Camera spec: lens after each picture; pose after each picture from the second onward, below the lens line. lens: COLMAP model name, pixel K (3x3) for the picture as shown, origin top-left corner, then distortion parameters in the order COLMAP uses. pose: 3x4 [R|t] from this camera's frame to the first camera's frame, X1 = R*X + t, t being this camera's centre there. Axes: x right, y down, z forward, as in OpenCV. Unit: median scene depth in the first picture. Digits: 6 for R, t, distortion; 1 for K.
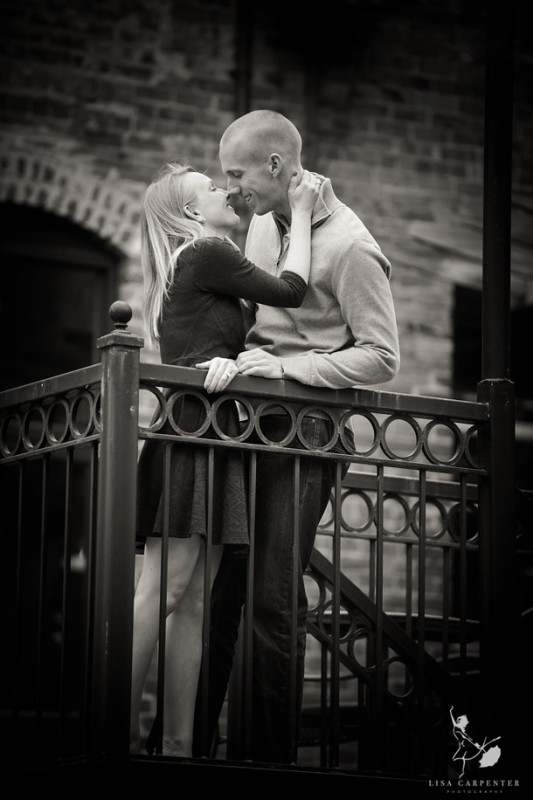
lens RADIAL K [[4499.2, 0, 266.5], [0, 4499.2, 400.0], [0, 0, 1]] dist [2.820477, 5.611147]
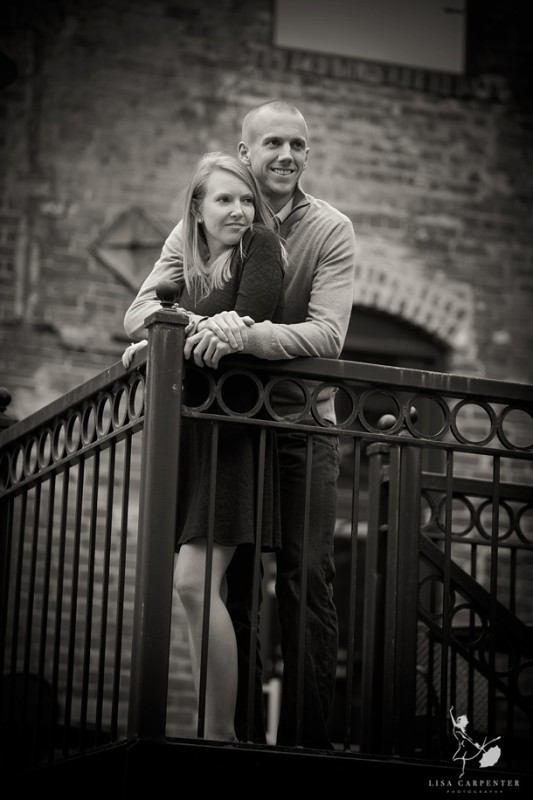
lens RADIAL K [[3268.8, 0, 266.5], [0, 3268.8, 400.0], [0, 0, 1]] dist [1.055480, -1.147887]
pose [[0.984158, -0.014008, -0.176740, 0.099094], [0.004489, 0.998523, -0.054143, 0.037194], [0.177238, 0.052492, 0.982767, 0.261301]]
